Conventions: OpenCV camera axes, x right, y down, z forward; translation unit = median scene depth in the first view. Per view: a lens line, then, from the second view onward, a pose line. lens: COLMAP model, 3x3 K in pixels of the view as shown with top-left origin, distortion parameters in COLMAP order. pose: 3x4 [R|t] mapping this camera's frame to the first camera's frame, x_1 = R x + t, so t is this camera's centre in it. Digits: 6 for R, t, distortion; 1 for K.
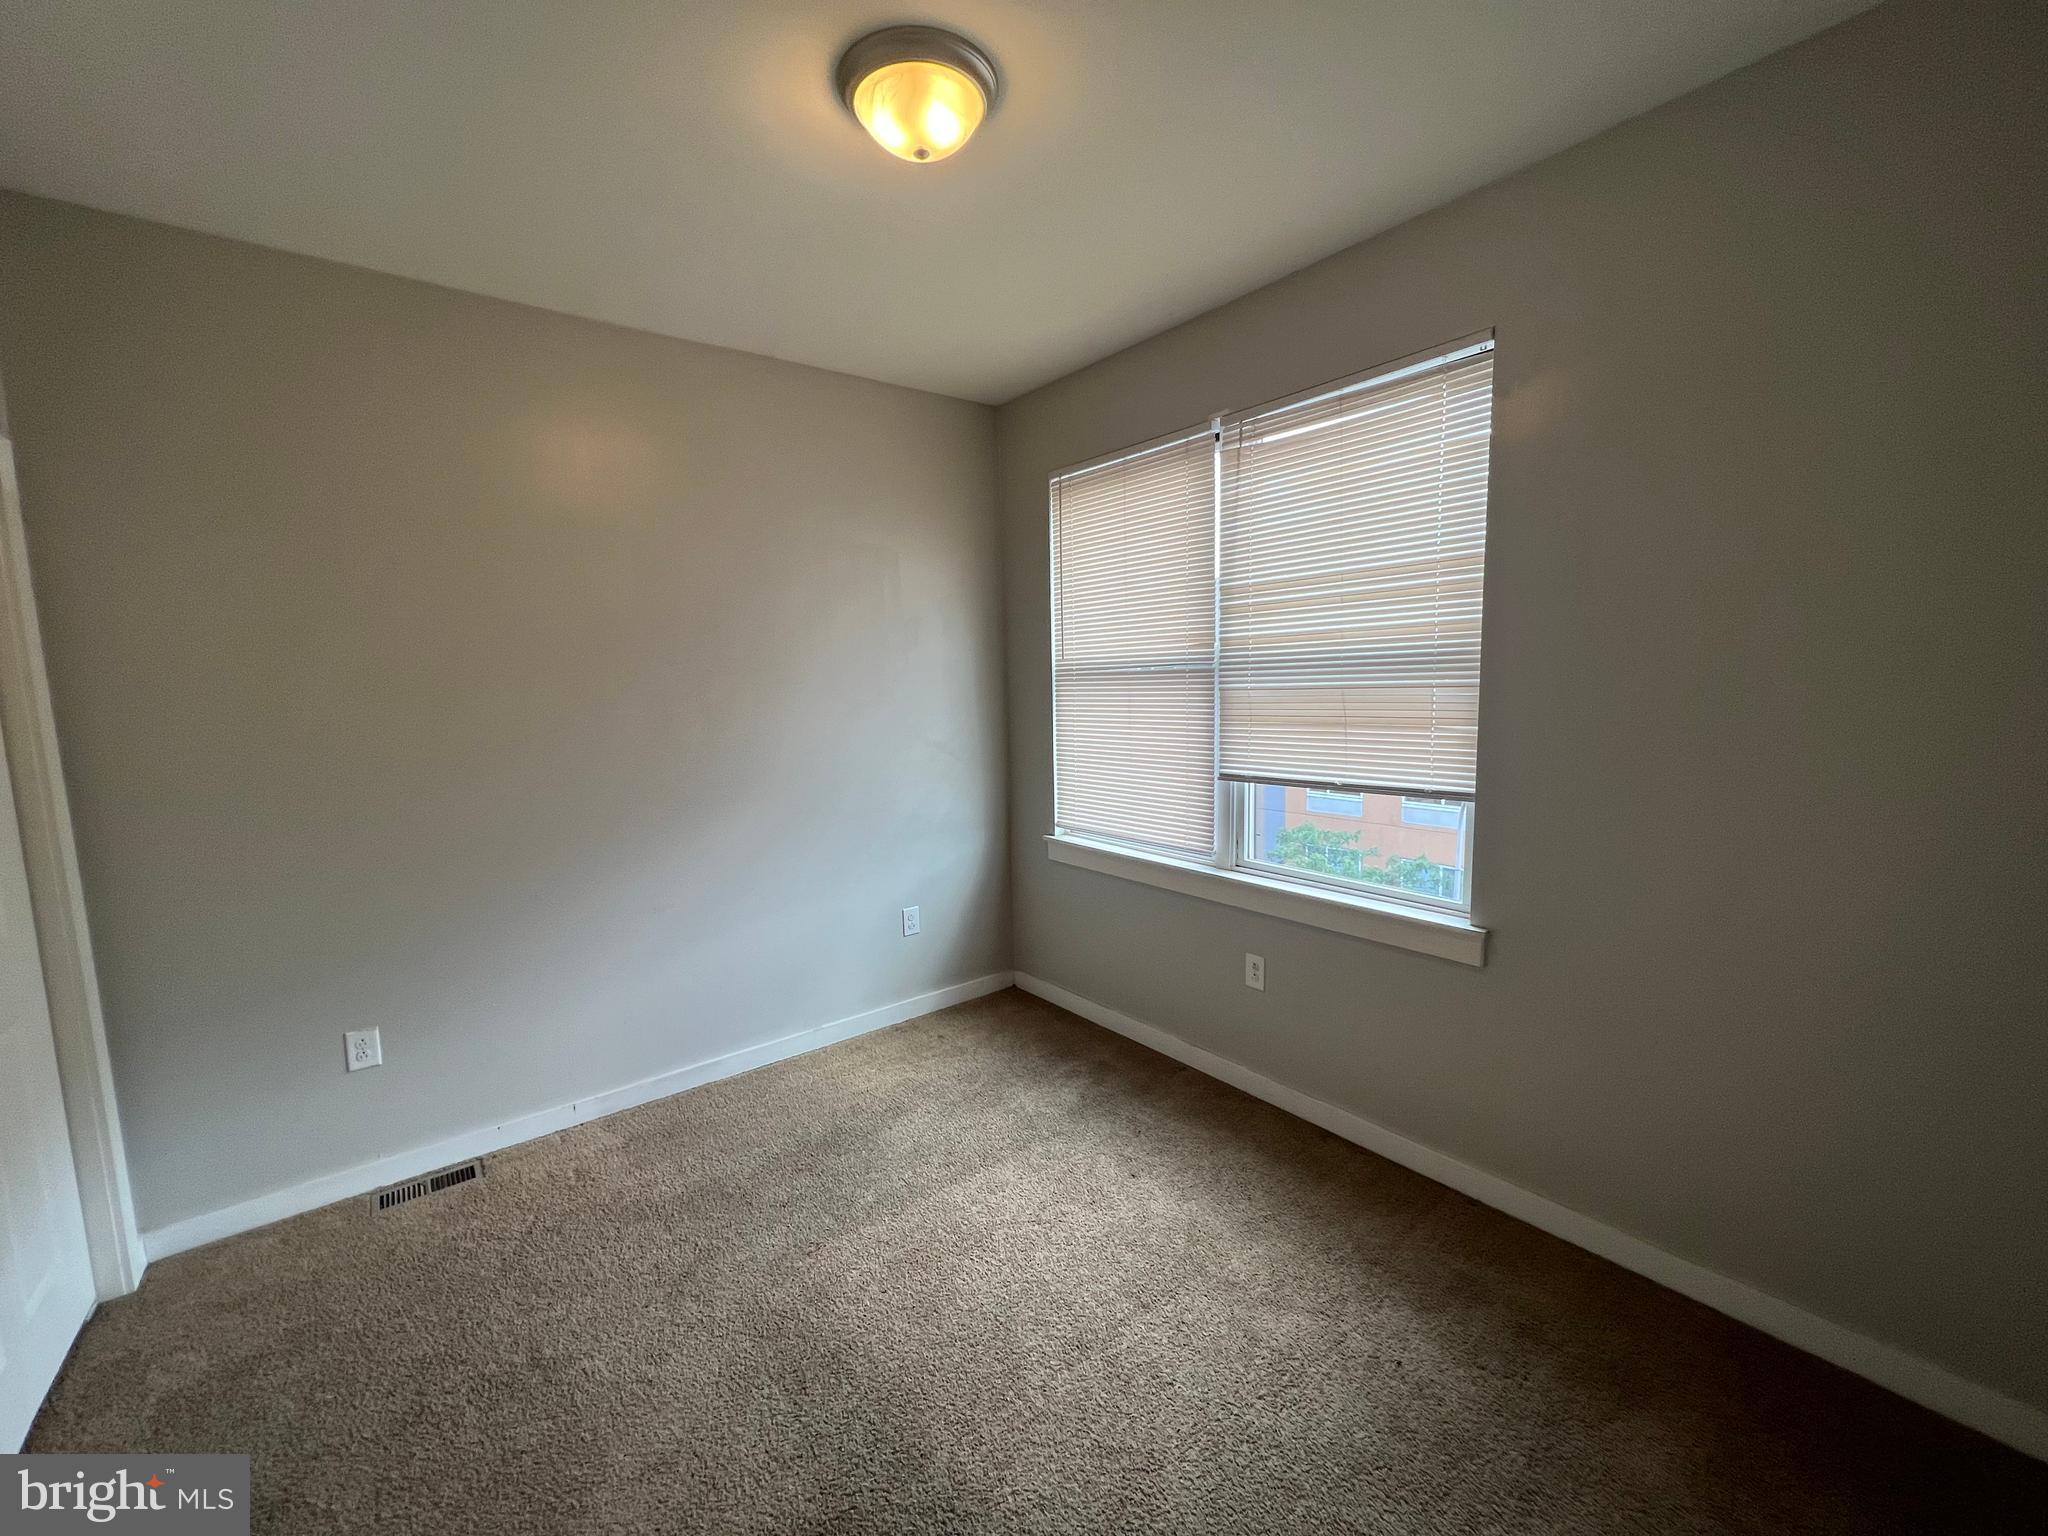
lens RADIAL K [[819.5, 0, 1024.0], [0, 819.5, 768.0], [0, 0, 1]] dist [-0.000661, 0.000463]
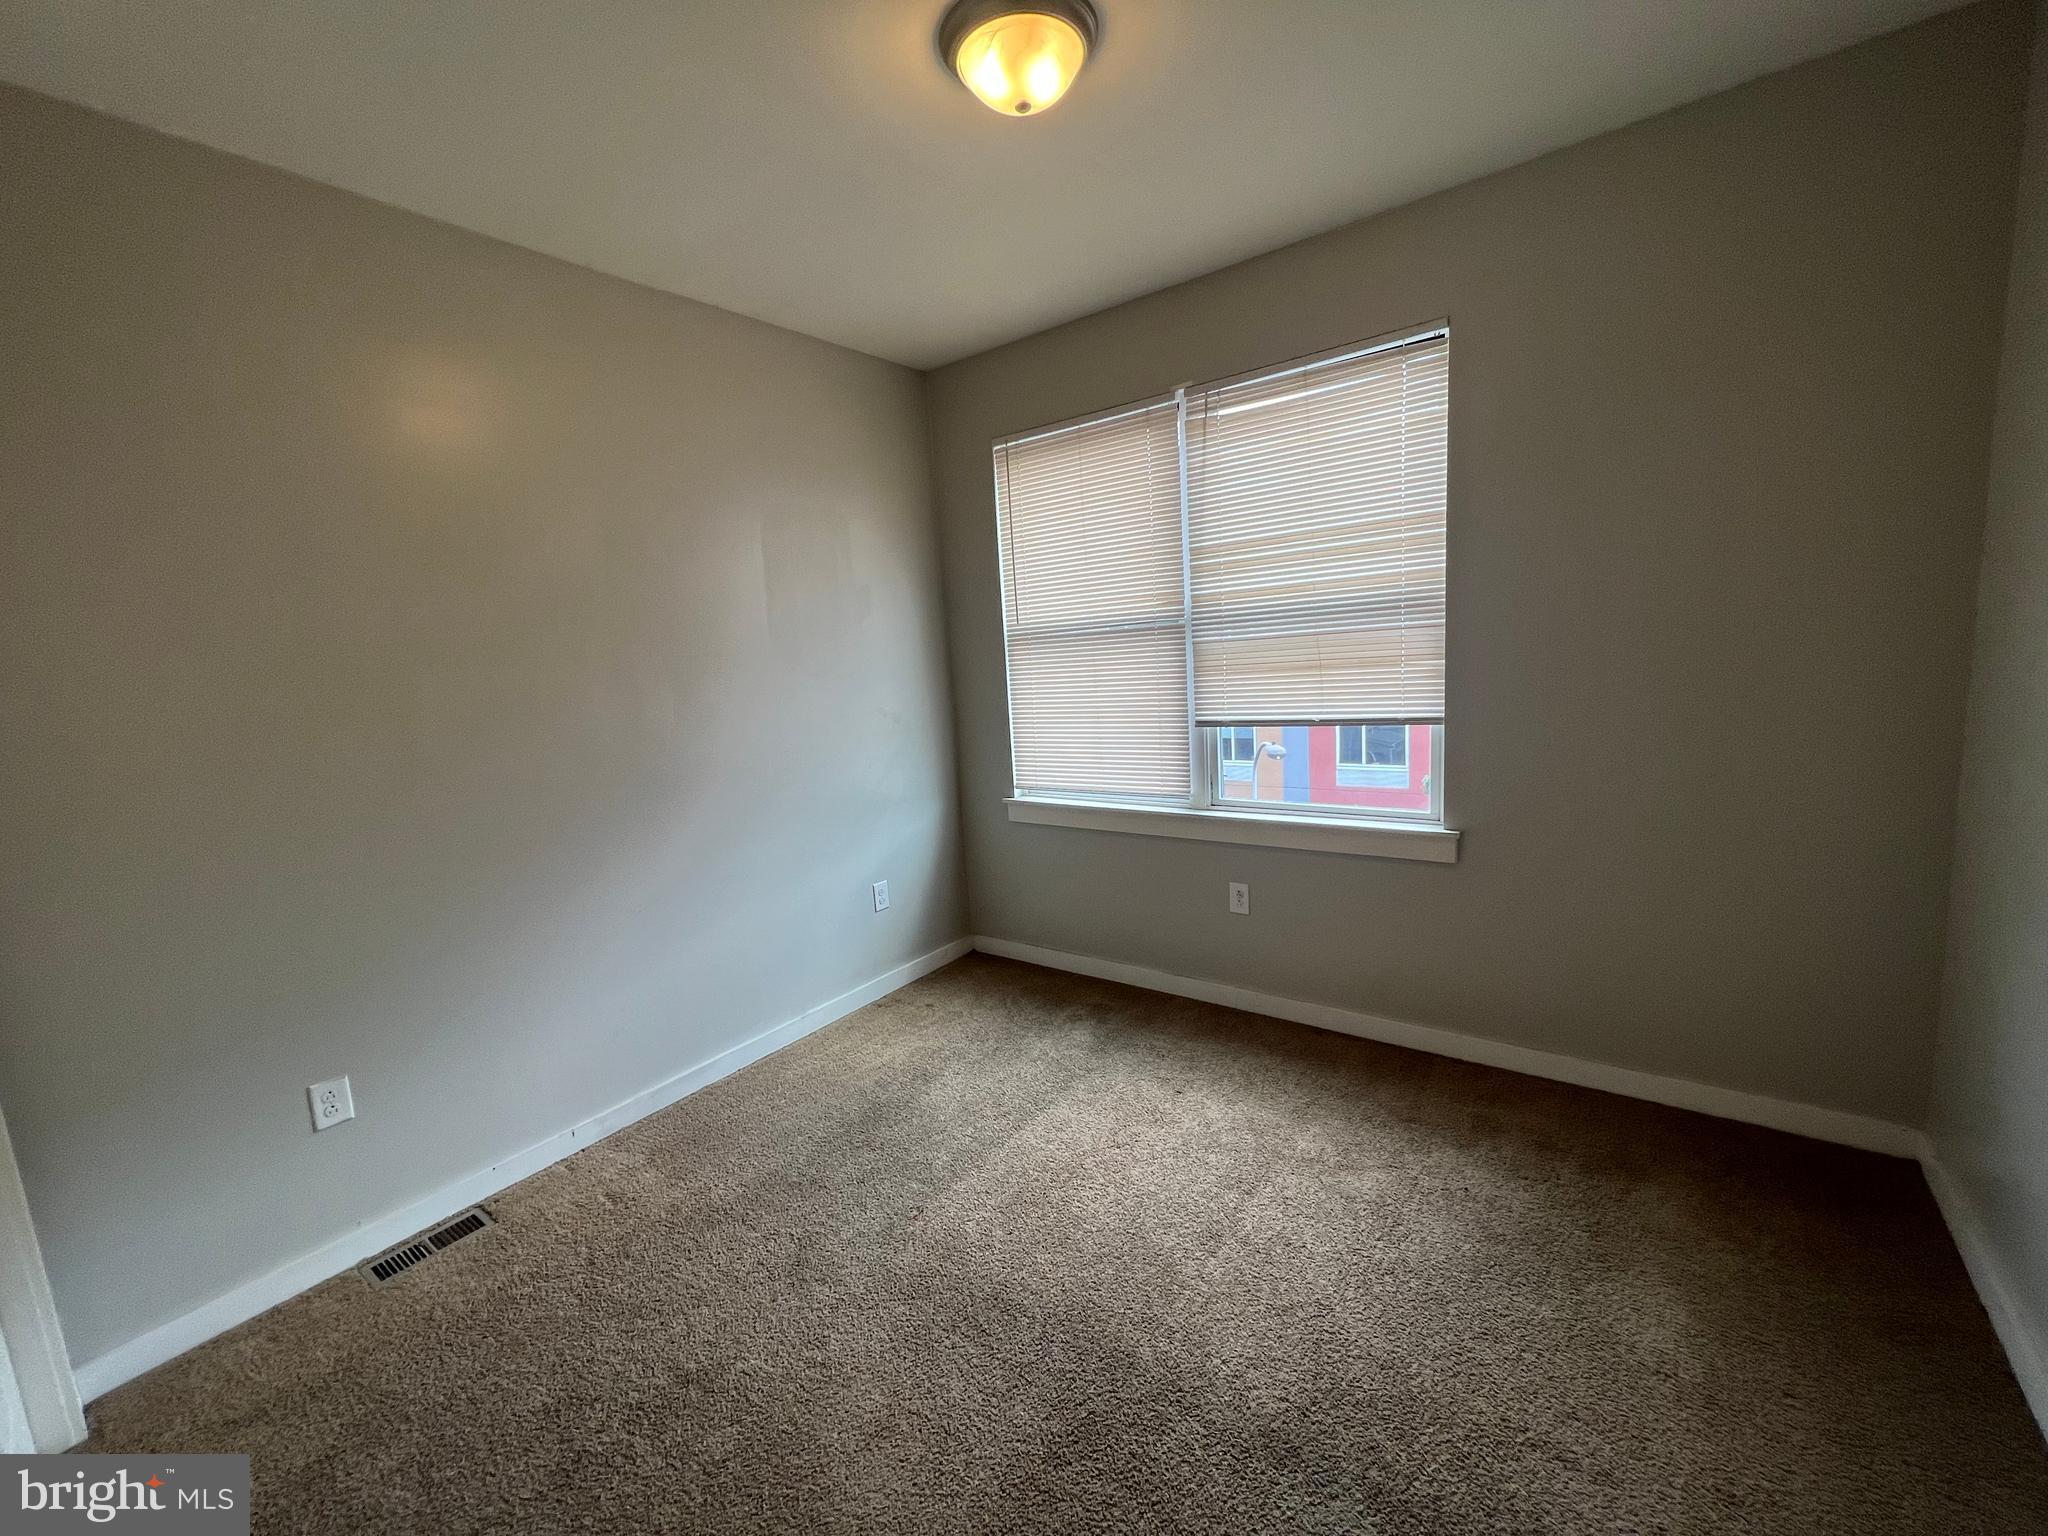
lens RADIAL K [[819.5, 0, 1024.0], [0, 819.5, 768.0], [0, 0, 1]] dist [-0.000661, 0.000463]
pose [[0.966475, -0.075905, 0.245284, -0.283850], [0.070632, 0.997044, 0.030237, 0.022137], [-0.246854, -0.011898, 0.968980, 0.006055]]
